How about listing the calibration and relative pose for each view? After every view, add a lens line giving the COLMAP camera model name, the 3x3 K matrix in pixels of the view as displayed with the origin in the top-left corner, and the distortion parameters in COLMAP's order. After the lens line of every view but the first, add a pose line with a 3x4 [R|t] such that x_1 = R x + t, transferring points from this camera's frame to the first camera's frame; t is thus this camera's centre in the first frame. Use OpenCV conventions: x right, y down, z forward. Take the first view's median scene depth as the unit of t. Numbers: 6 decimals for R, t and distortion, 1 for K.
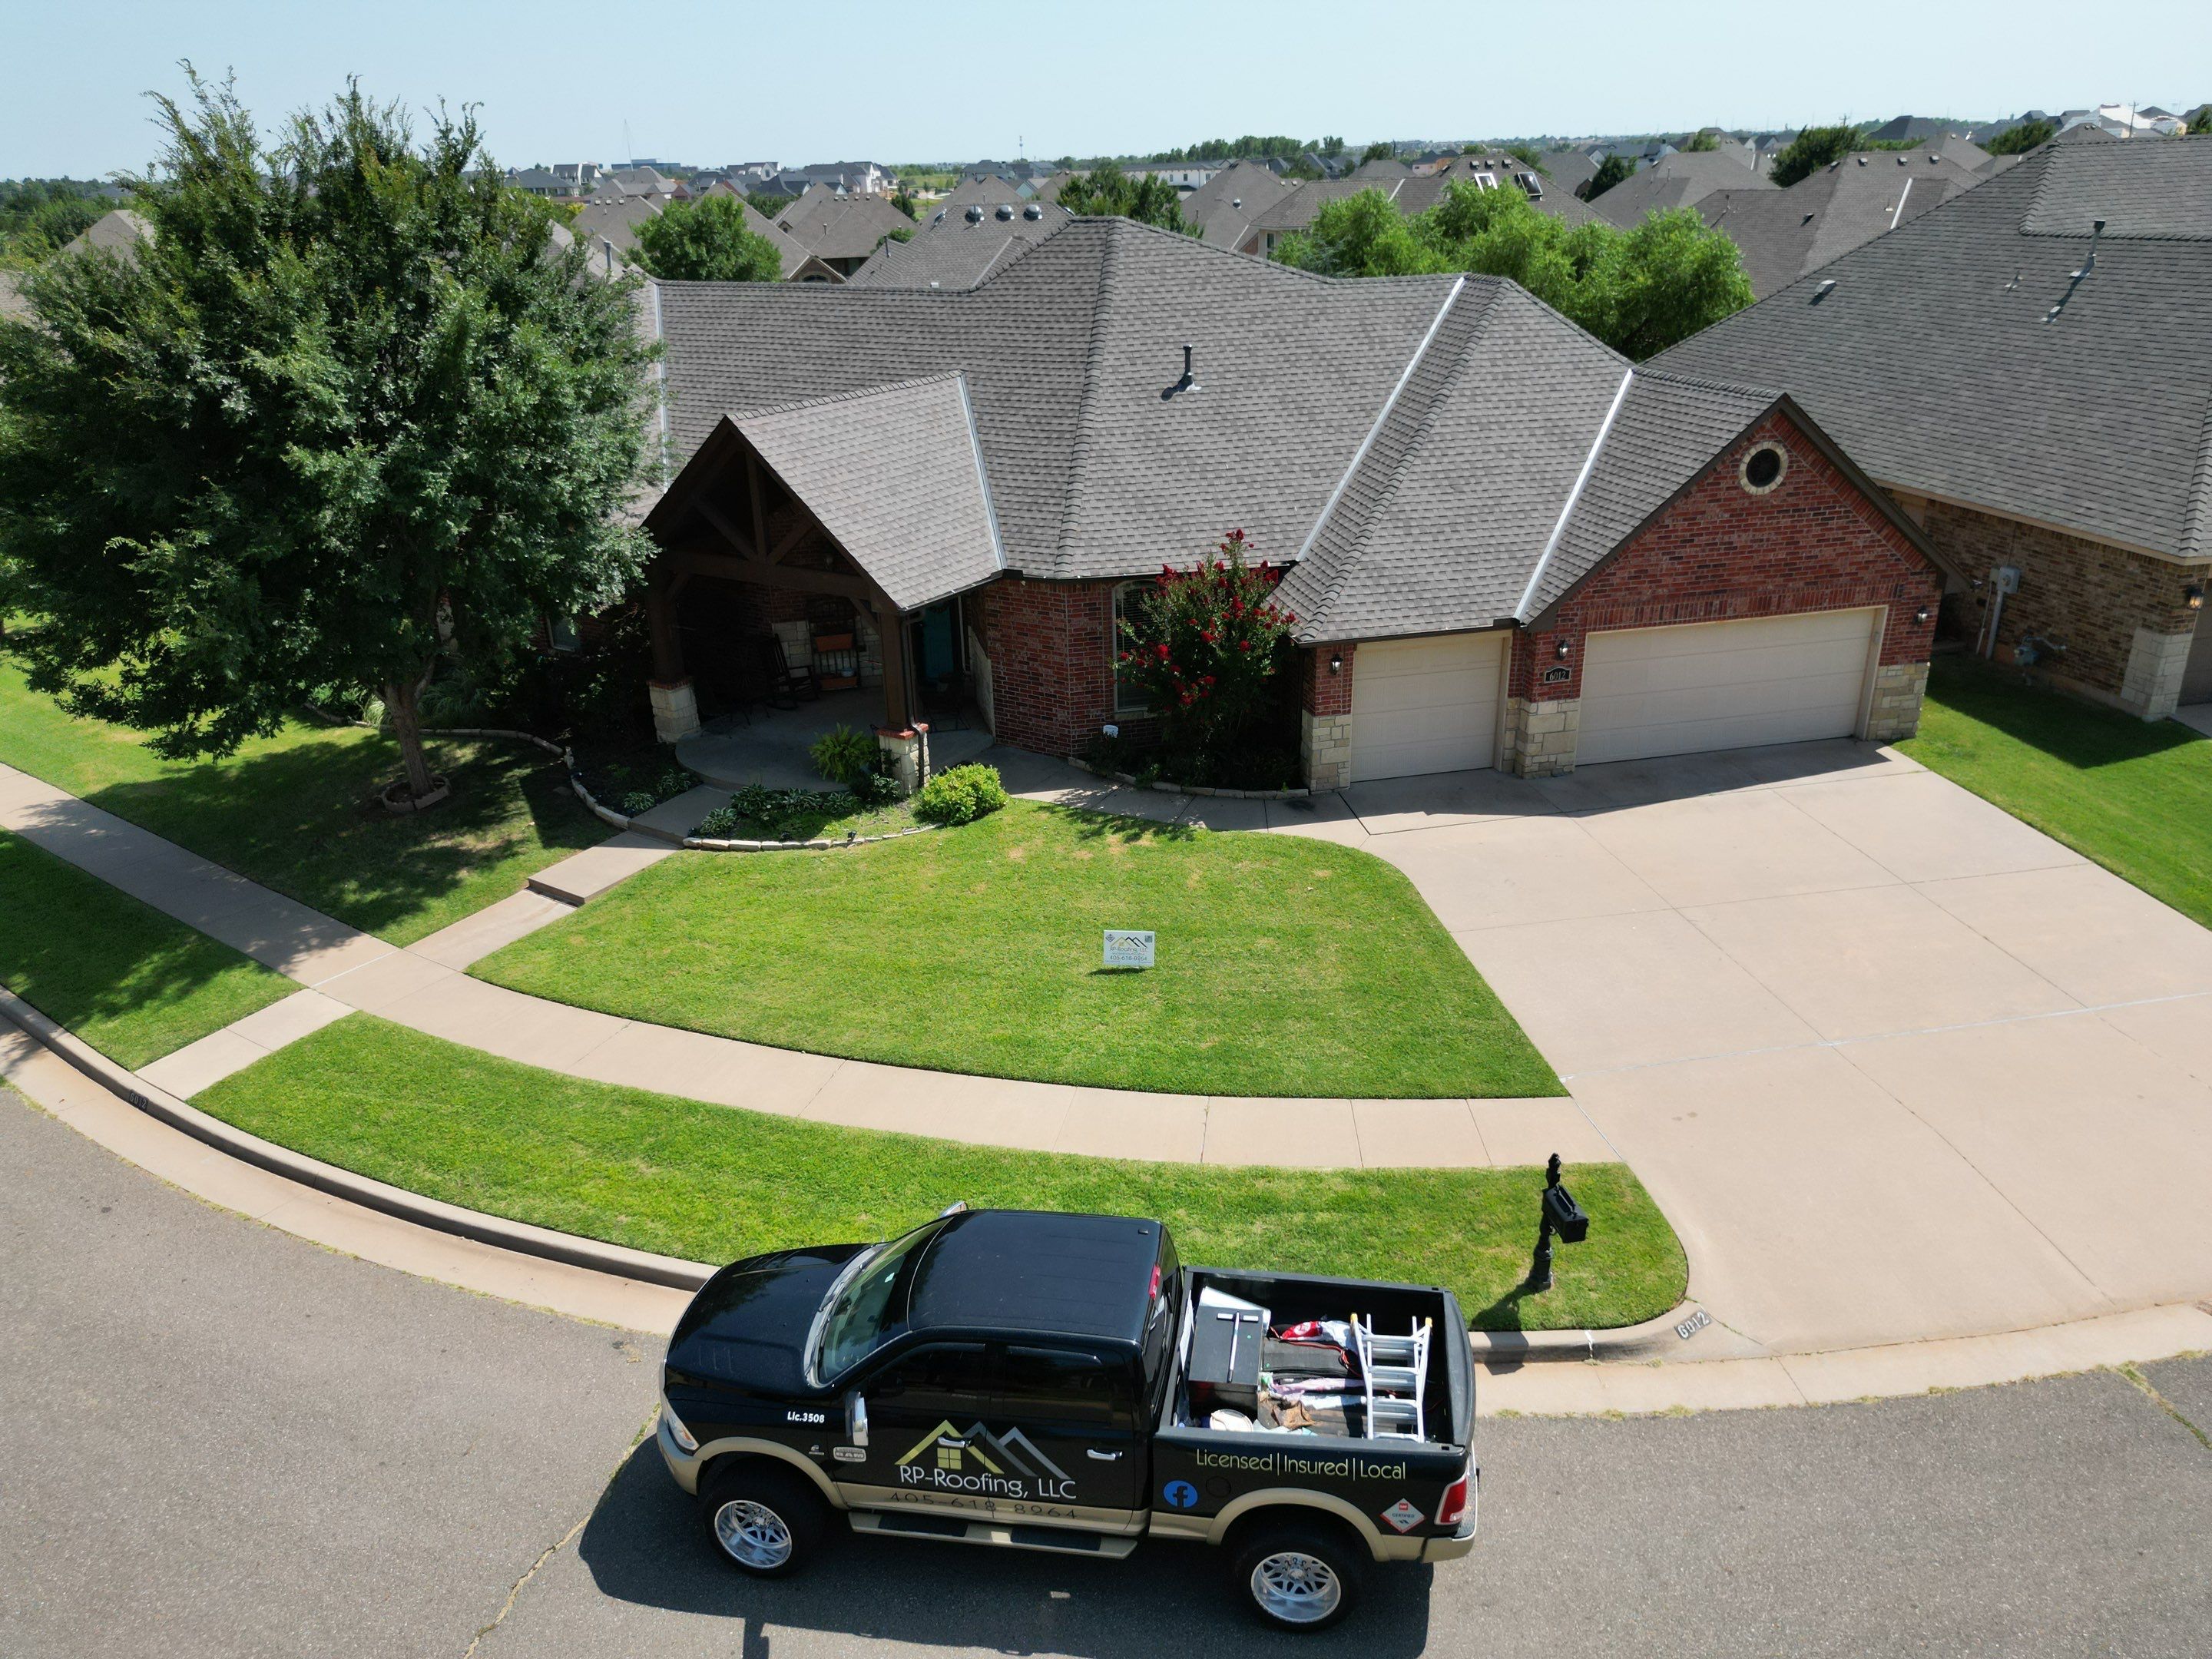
lens RADIAL K [[1533.2, 0, 1110.1], [0, 1533.2, 836.4], [0, 0, 1]] dist [0.067524, -0.077014]
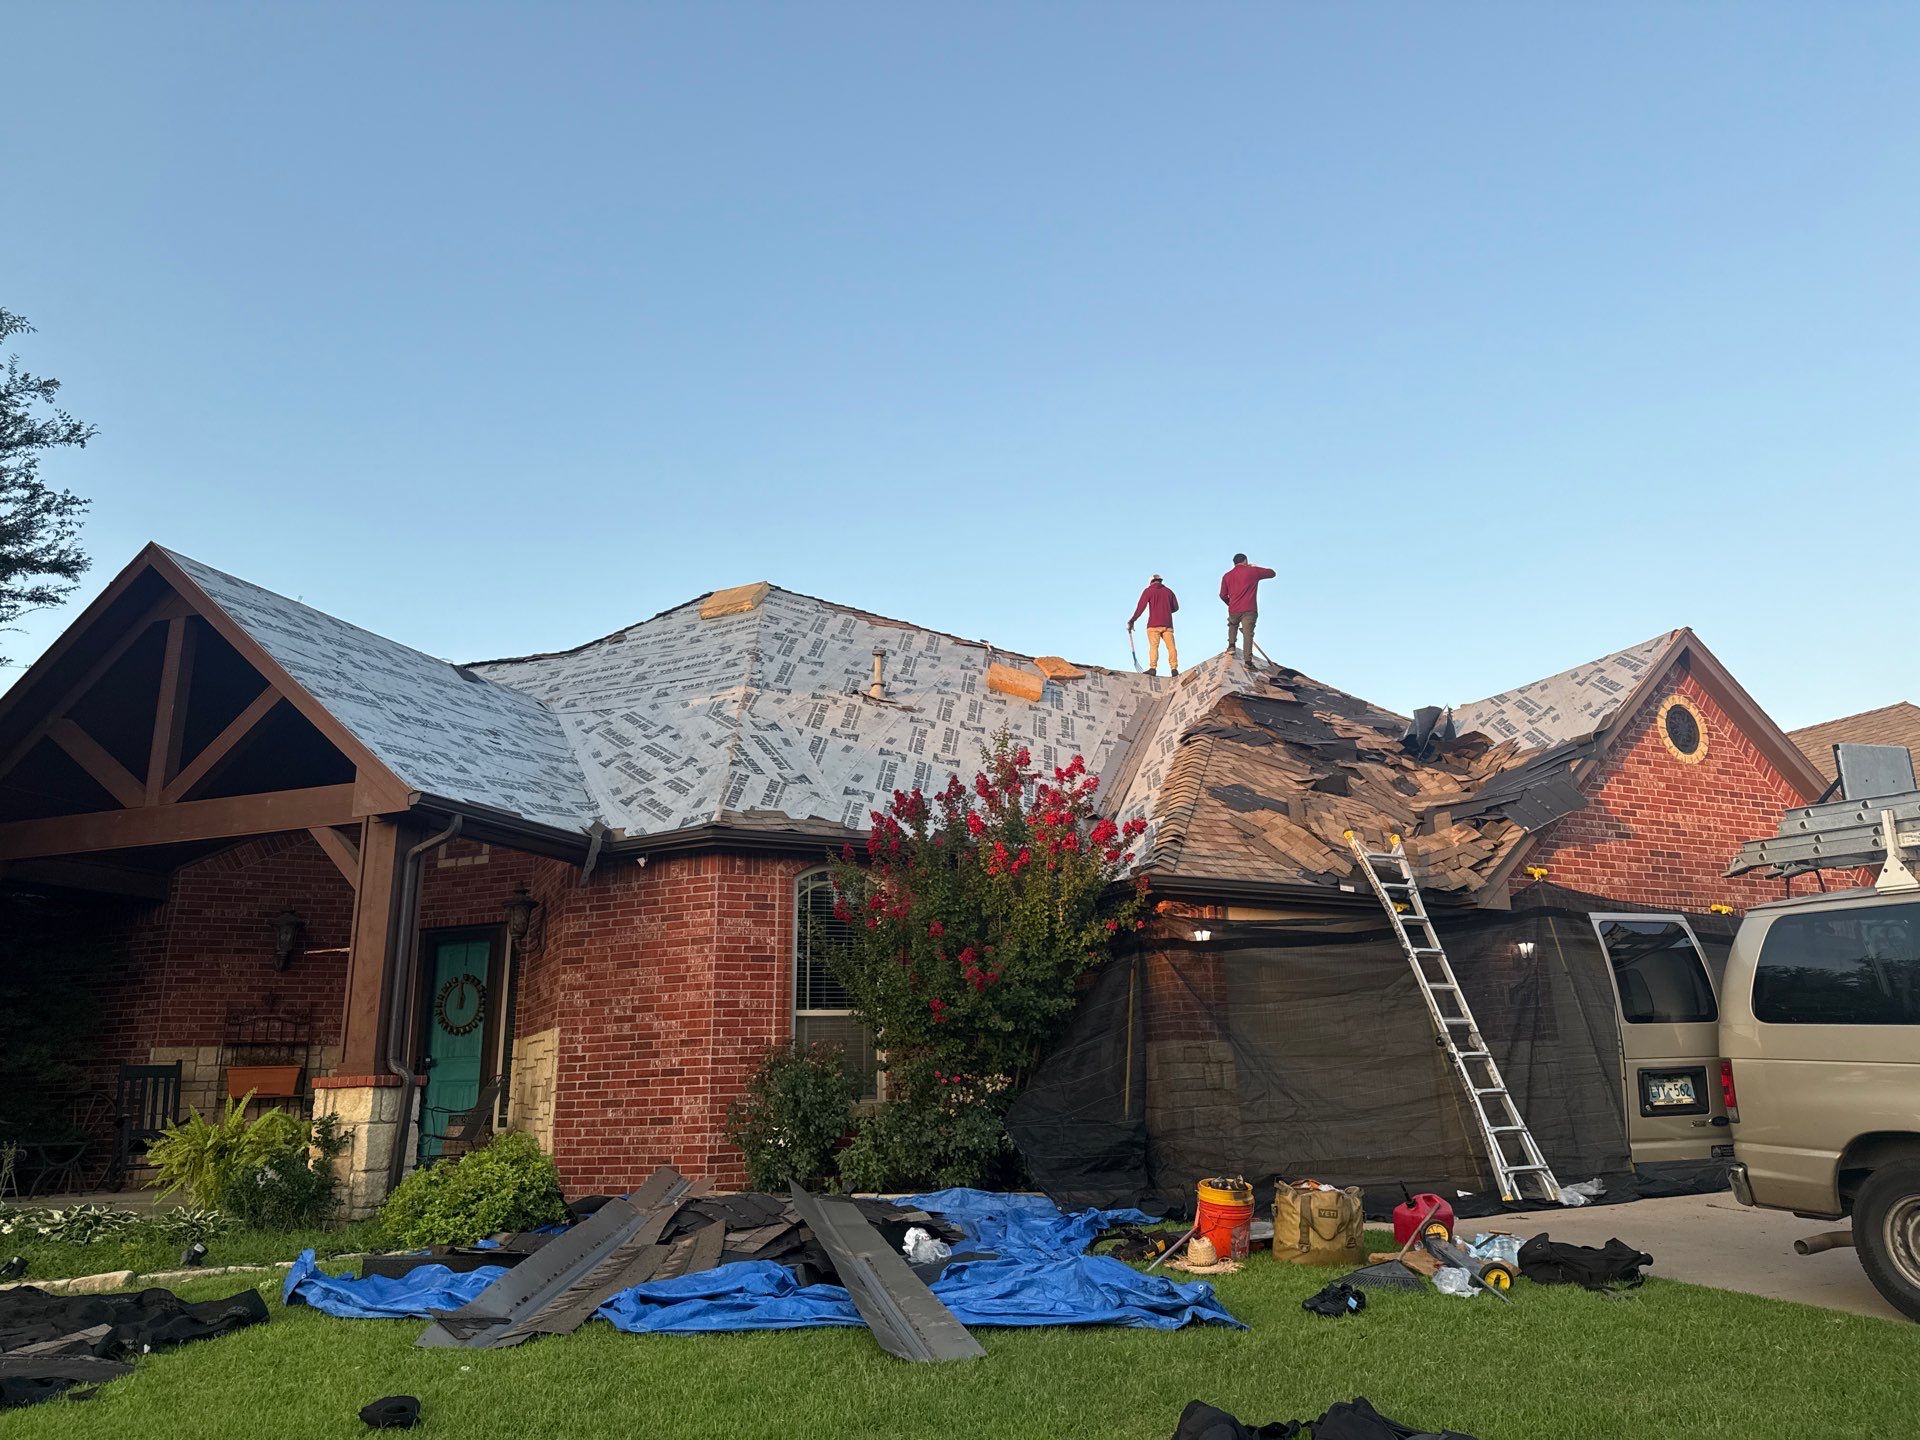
lens RADIAL K [[1330.8, 0, 949.7], [0, 1330.8, 690.3], [0, 0, 1]] dist [0.067524, -0.077014]
pose [[0.972683, 0.066890, 0.222290, -0.060672], [0.088370, 0.778787, -0.621032, 0.112230], [-0.214657, 0.623711, 0.751603, 0.560981]]
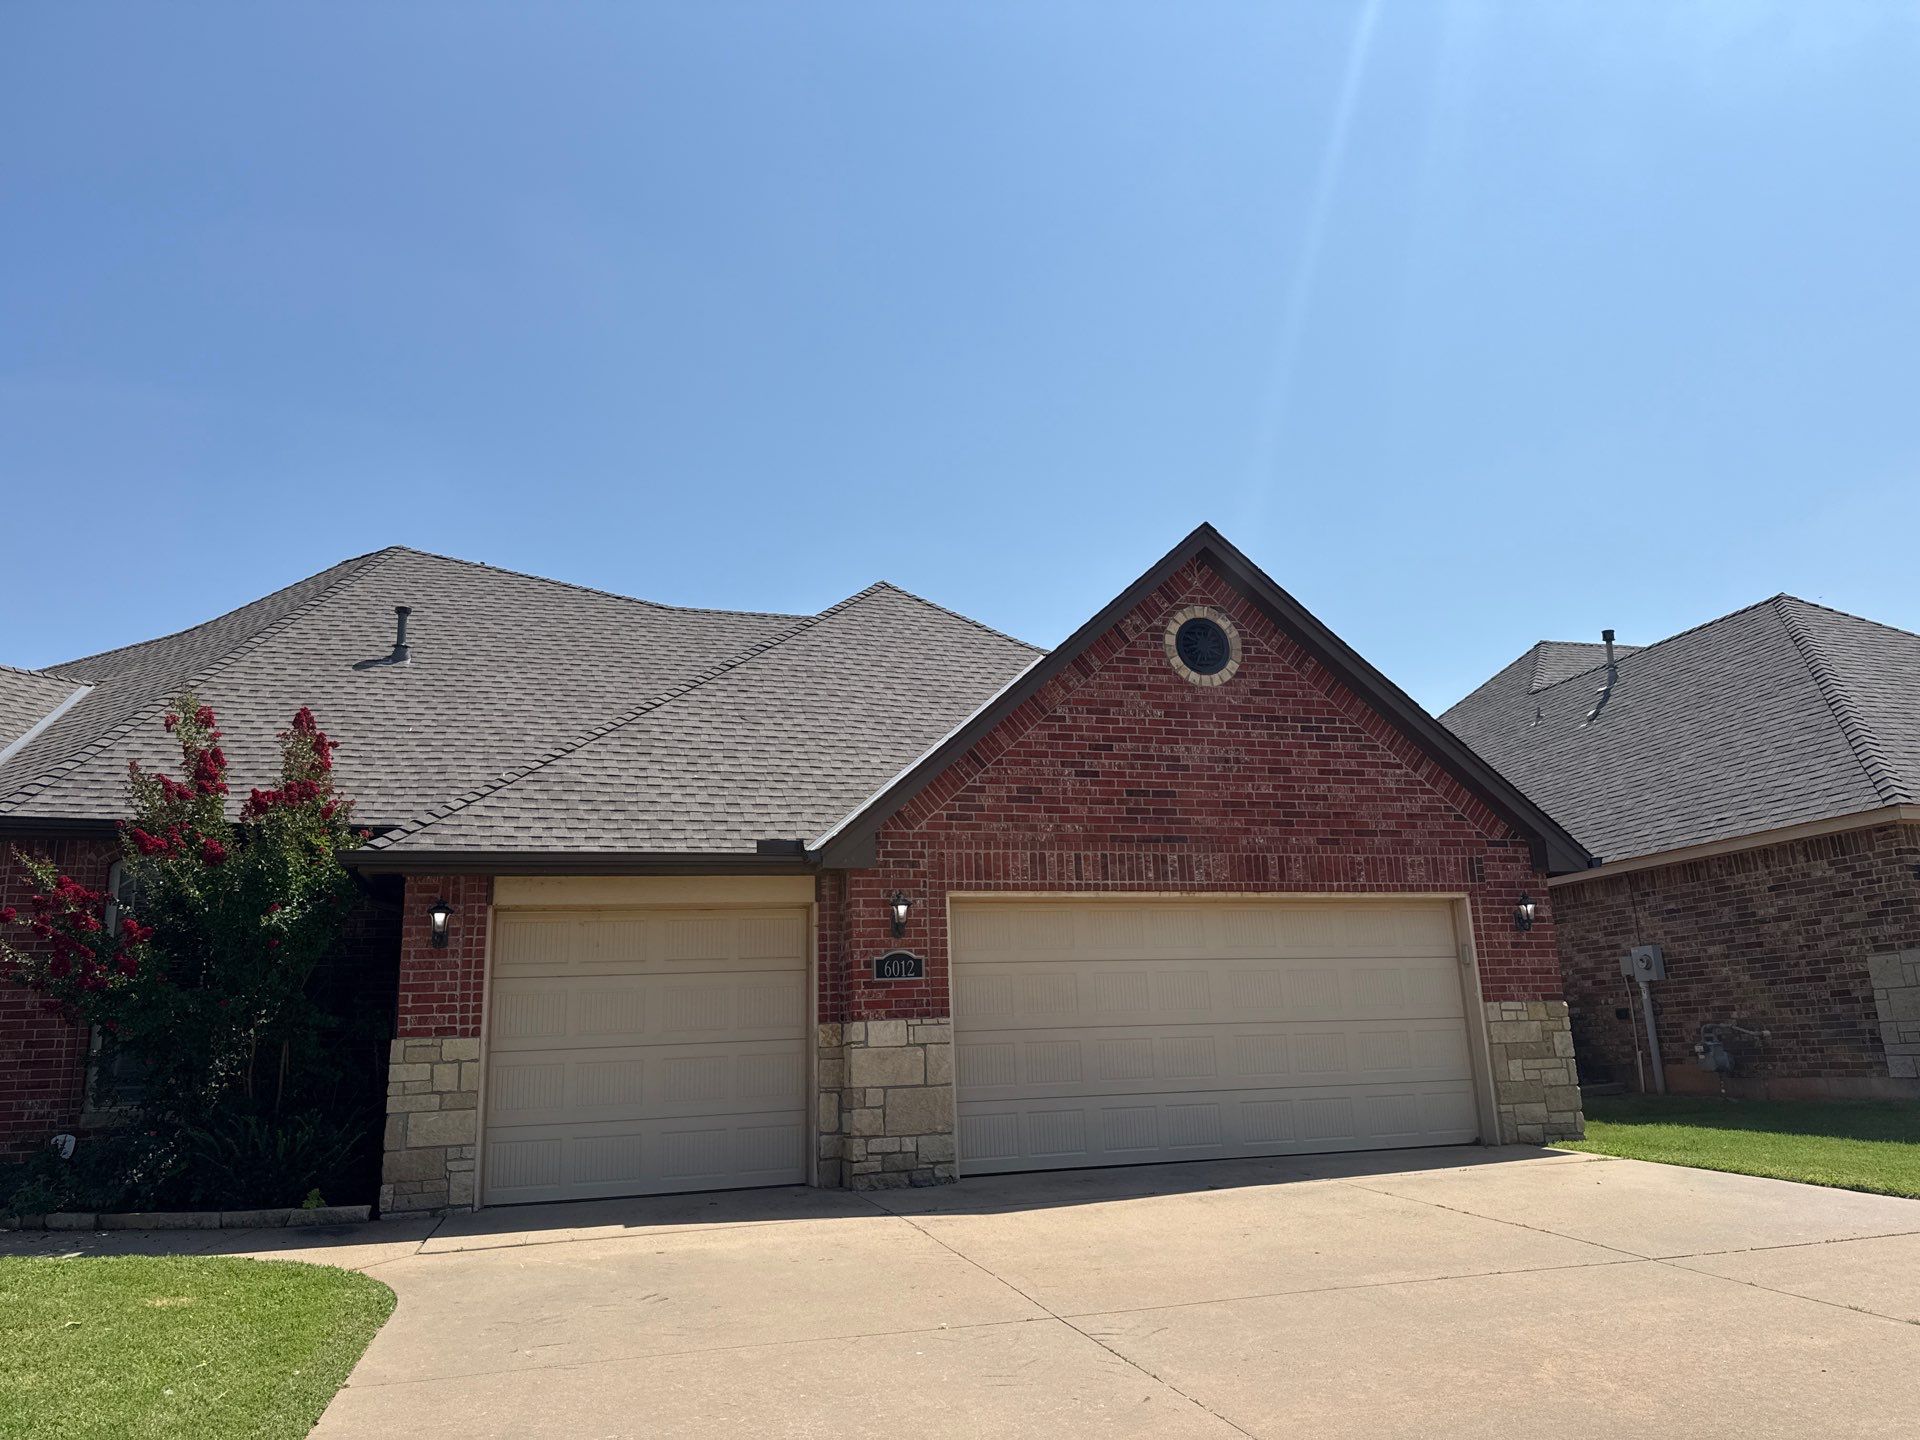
lens RADIAL K [[1330.8, 0, 961.4], [0, 1330.8, 708.0], [0, 0, 1]] dist [0.067524, -0.077014]
pose [[0.996321, 0.004697, 0.085569, 0.268095], [0.047218, 0.803176, -0.593868, 0.096180], [-0.071517, 0.595723, 0.800000, 0.569483]]
